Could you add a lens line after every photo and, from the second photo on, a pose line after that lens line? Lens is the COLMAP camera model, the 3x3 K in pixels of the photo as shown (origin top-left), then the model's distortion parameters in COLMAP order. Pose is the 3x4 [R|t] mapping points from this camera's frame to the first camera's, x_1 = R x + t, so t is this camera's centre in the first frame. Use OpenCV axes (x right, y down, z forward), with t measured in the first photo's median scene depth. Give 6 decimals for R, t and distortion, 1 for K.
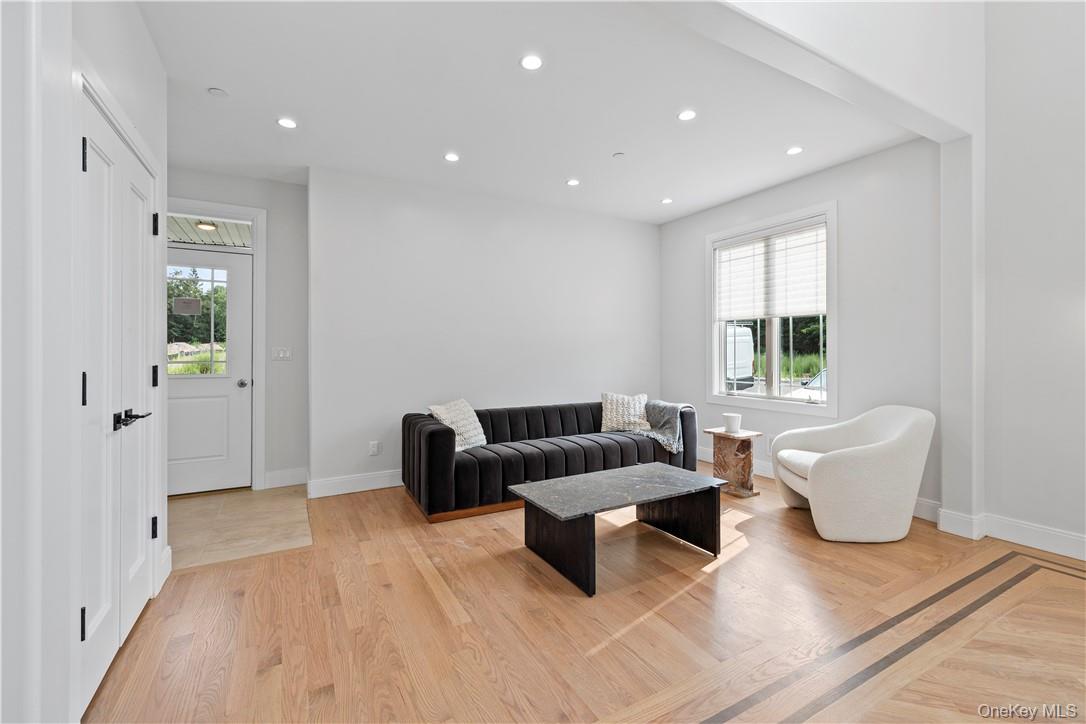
lens RADIAL K [[457.4, 0, 540.7], [0, 457.4, 354.1], [0, 0, 1]] dist [-0.002305, -0.000382]
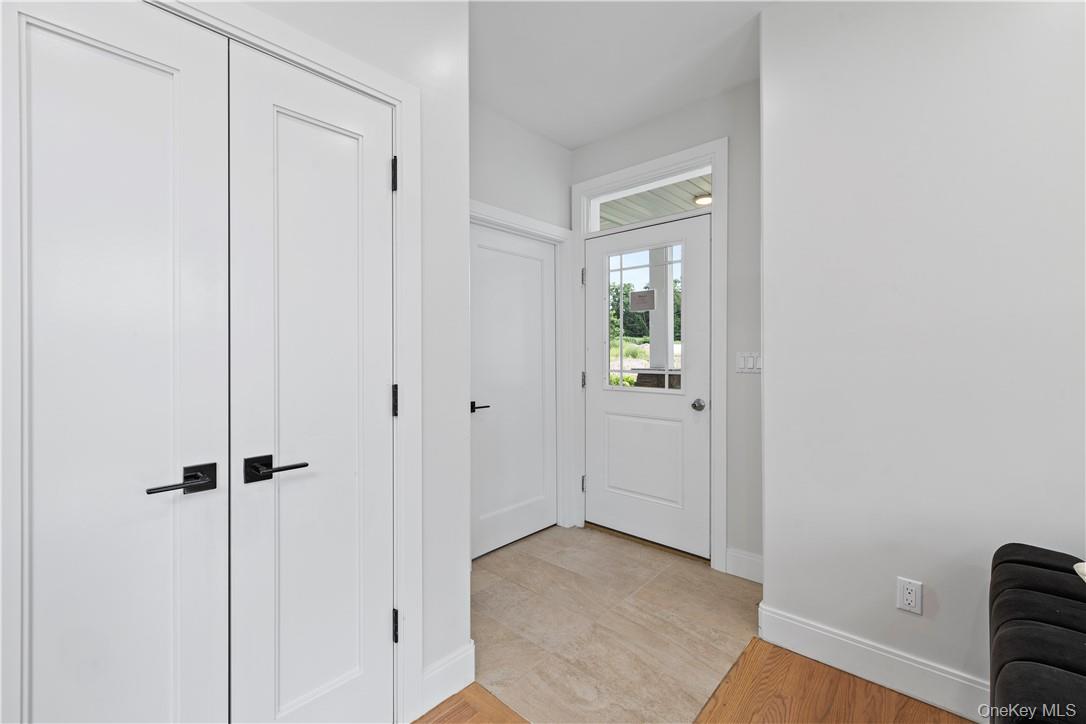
lens RADIAL K [[457.4, 0, 540.1], [0, 457.4, 355.4], [0, 0, 1]] dist [-0.002305, -0.000382]
pose [[0.324295, 0.000569, -0.945956, -0.084498], [-0.003241, 0.999995, -0.000509, -0.008415], [0.945951, 0.003231, 0.324295, 0.555307]]
